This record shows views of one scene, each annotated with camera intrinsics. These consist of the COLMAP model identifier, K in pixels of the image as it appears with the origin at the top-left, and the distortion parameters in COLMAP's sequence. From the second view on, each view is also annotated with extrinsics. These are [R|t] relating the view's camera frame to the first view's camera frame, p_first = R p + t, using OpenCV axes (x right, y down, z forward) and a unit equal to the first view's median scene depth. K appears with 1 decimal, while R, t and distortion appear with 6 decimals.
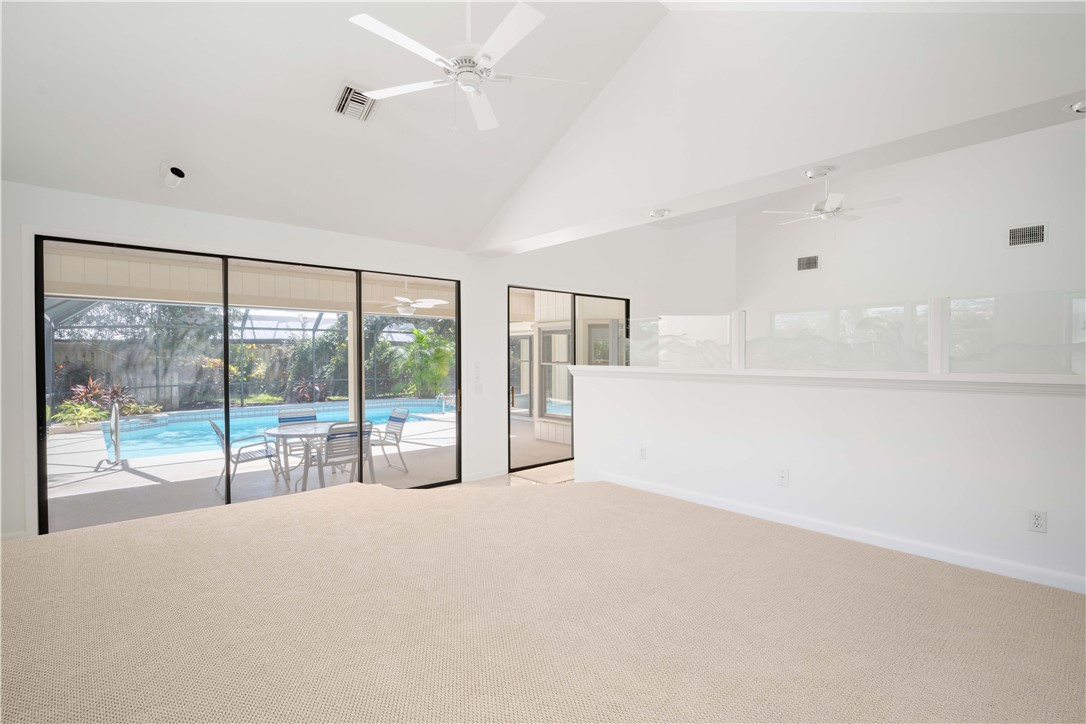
lens RADIAL K [[538.3, 0, 543.0], [0, 538.3, 362.0], [0, 0, 1]] dist [0.000269, 0.000050]
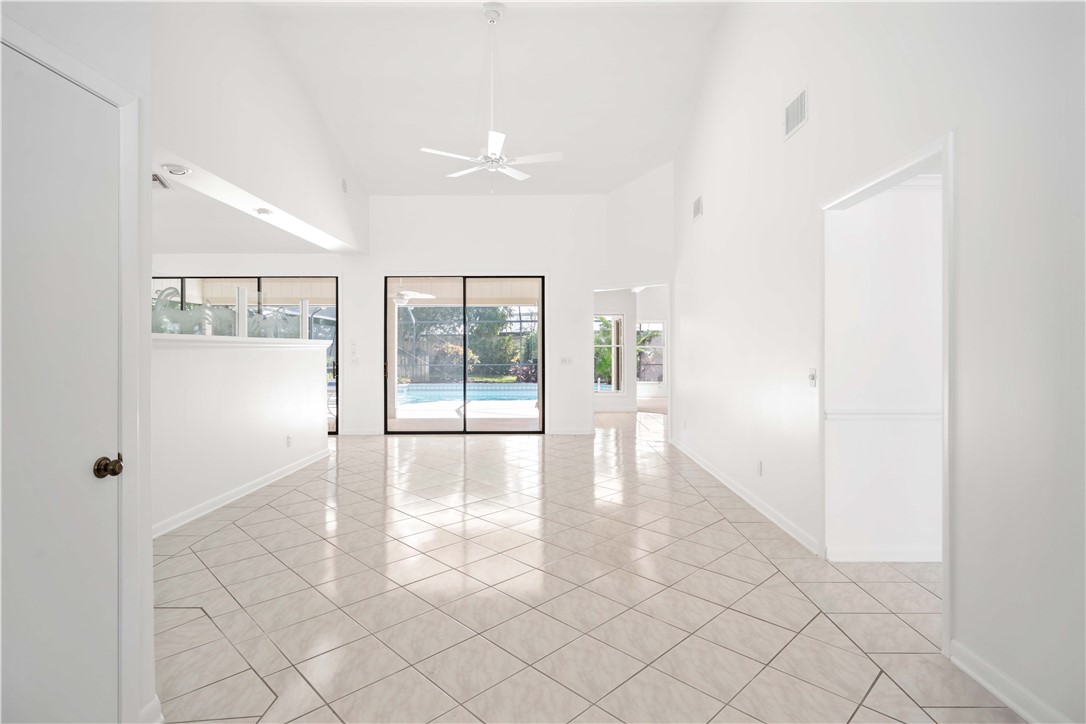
lens RADIAL K [[528.3, 0, 545.0], [0, 528.3, 348.7], [0, 0, 1]] dist [-0.000467, -0.000370]
pose [[0.748749, -0.003095, -0.662846, 0.787033], [-0.003818, 0.999952, -0.008982, 0.022302], [0.662842, 0.009256, 0.748702, 0.294337]]
